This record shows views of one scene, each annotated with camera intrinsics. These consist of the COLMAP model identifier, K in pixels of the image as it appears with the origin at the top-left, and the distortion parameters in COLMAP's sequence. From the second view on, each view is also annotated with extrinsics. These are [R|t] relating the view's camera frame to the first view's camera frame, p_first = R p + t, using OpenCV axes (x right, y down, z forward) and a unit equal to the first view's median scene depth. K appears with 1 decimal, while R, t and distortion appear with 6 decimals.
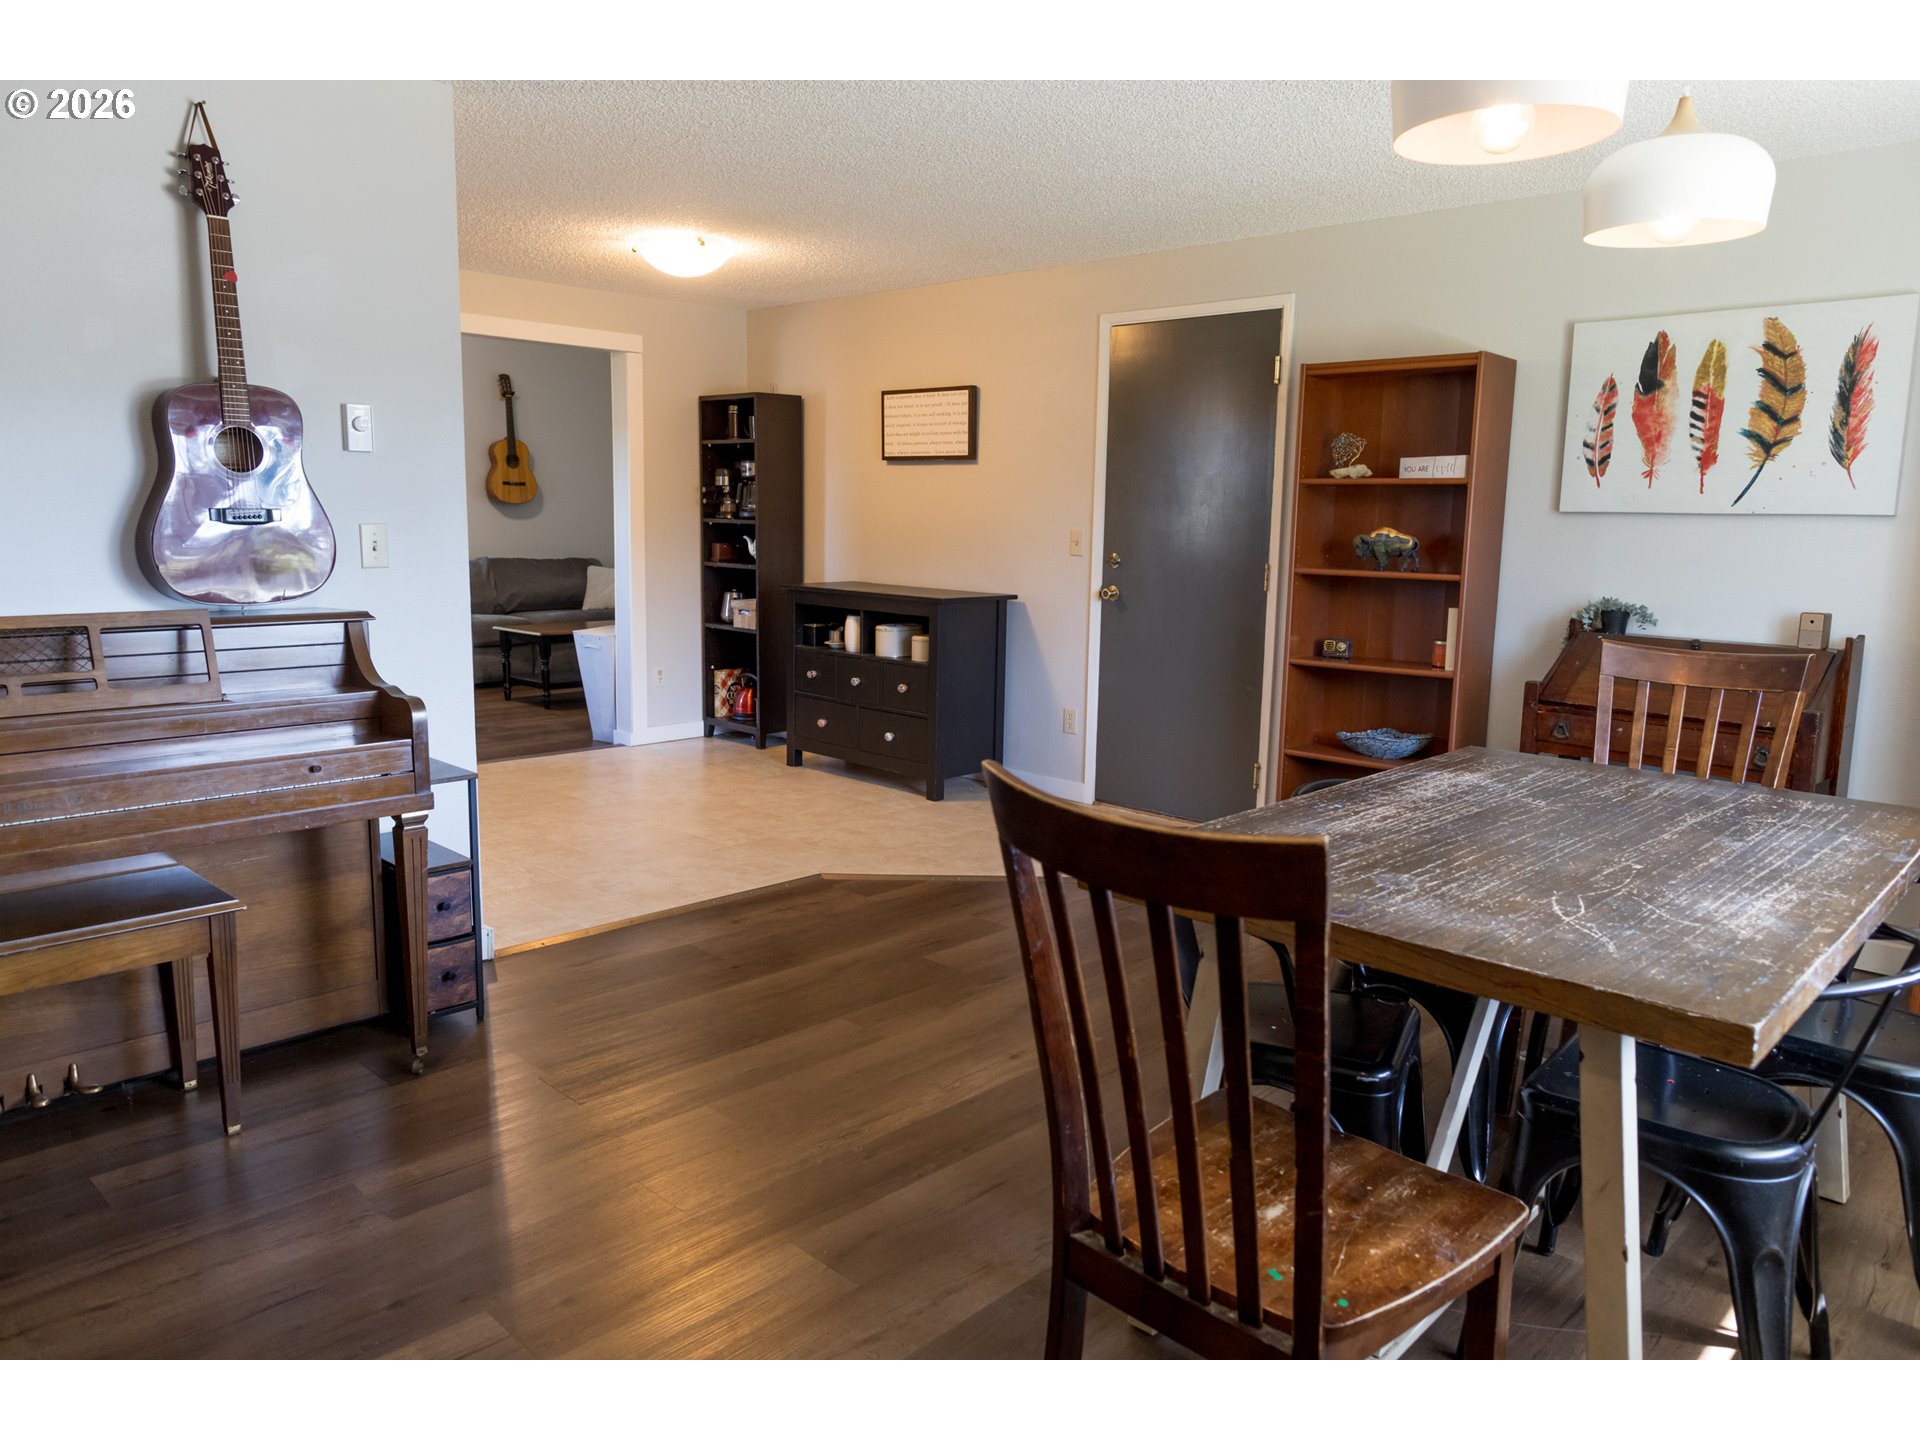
lens RADIAL K [[1307.7, 0, 950.7], [0, 1307.7, 711.6], [0, 0, 1]] dist [0.007794, -0.002005]
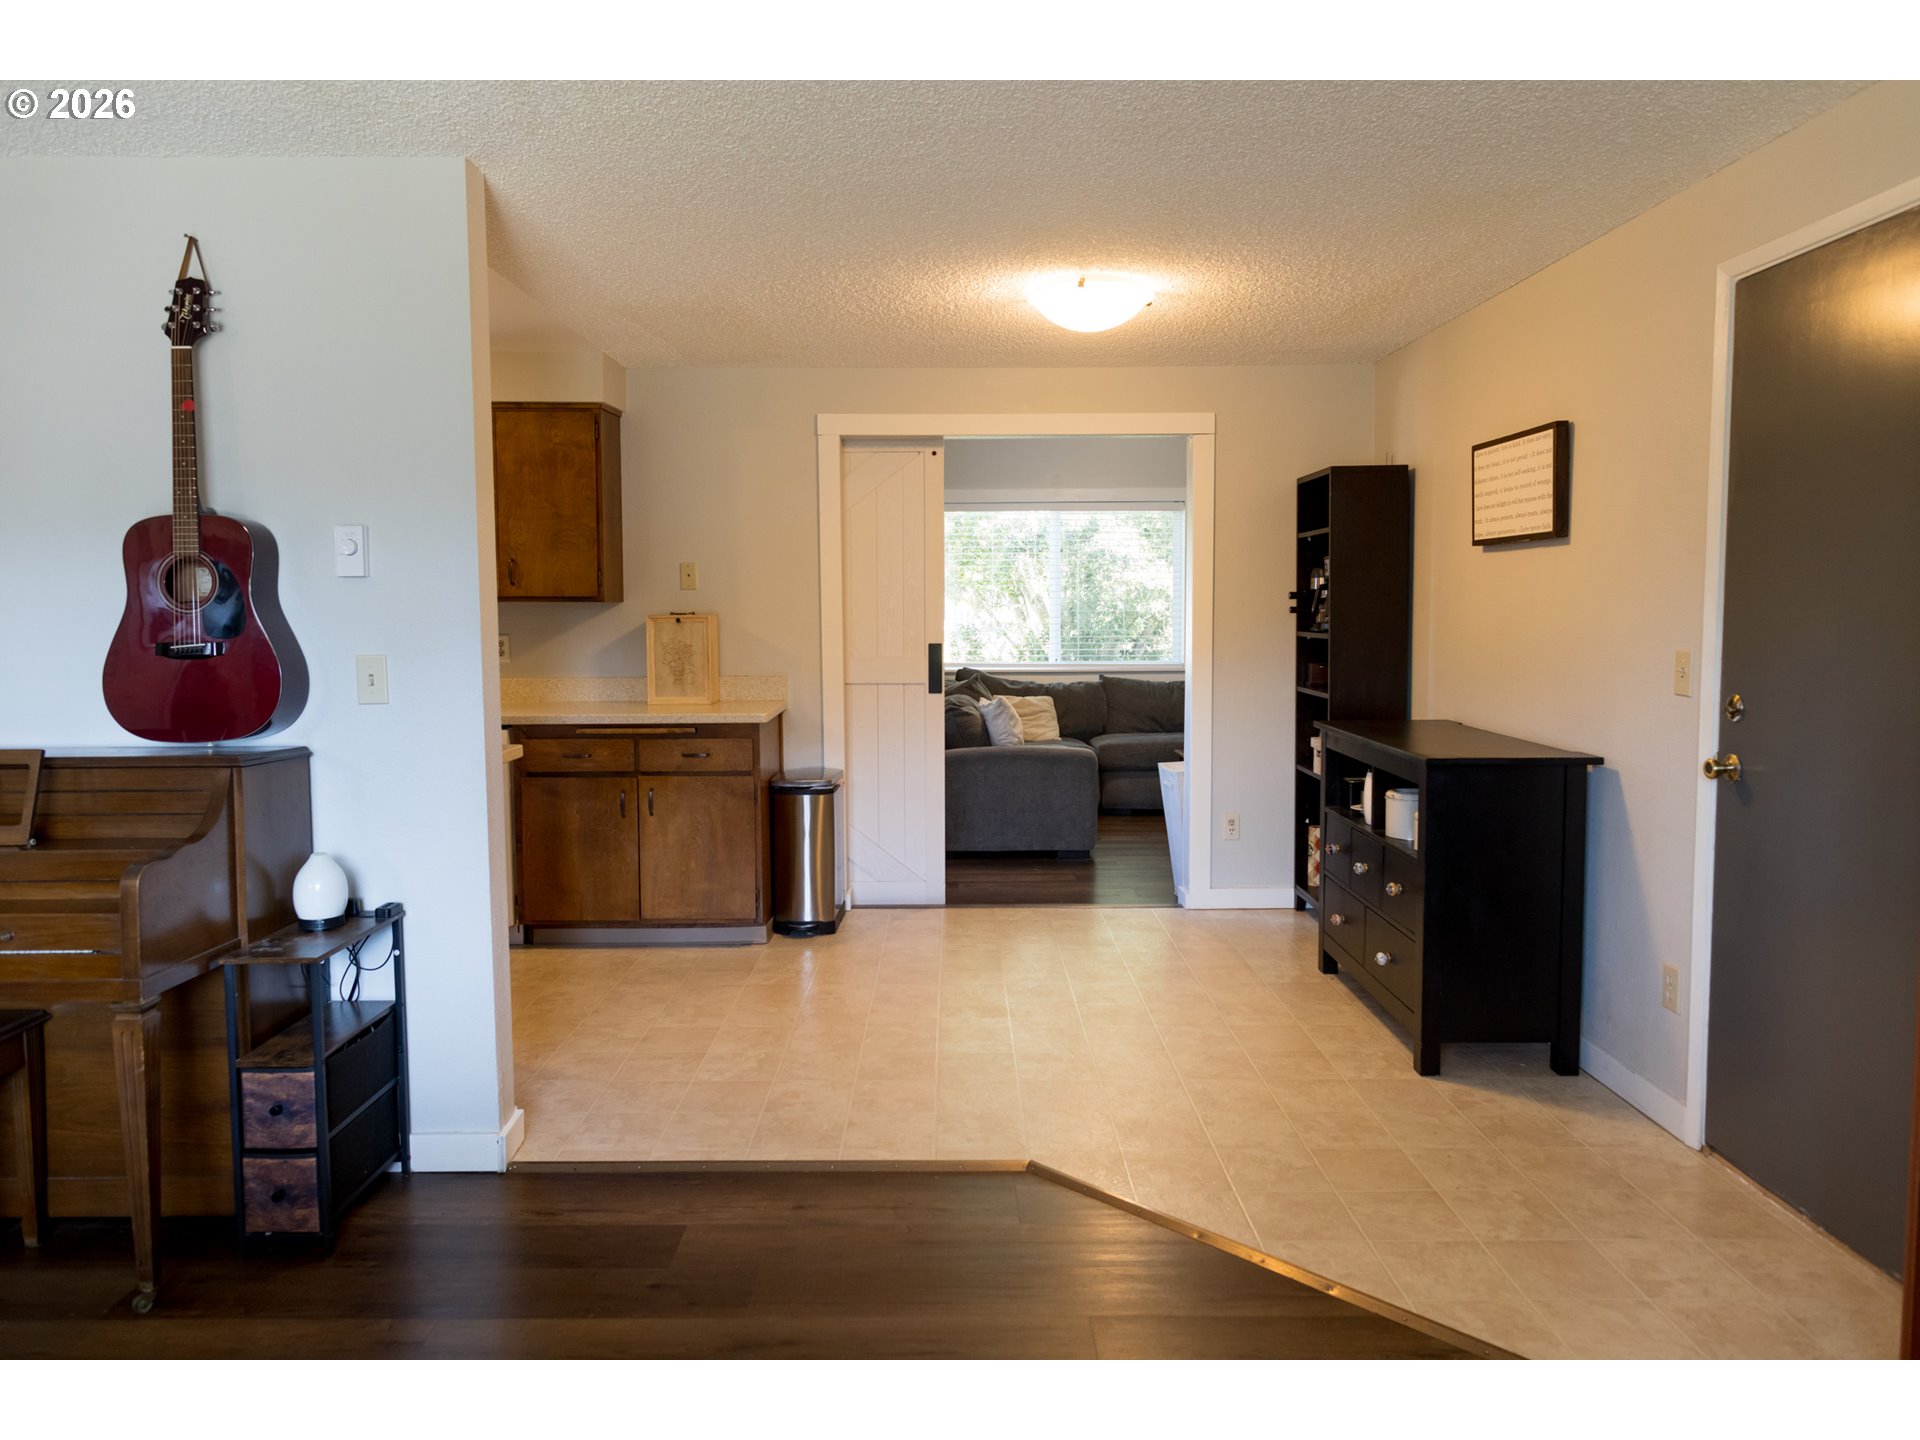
lens RADIAL K [[1302.9, 0, 960.9], [0, 1302.9, 699.4], [0, 0, 1]] dist [0.014895, 0.000463]
pose [[0.697610, 0.029926, -0.715852, 0.378997], [-0.091571, 0.994658, -0.047656, -0.083925], [0.710602, 0.098797, 0.696624, 0.518402]]
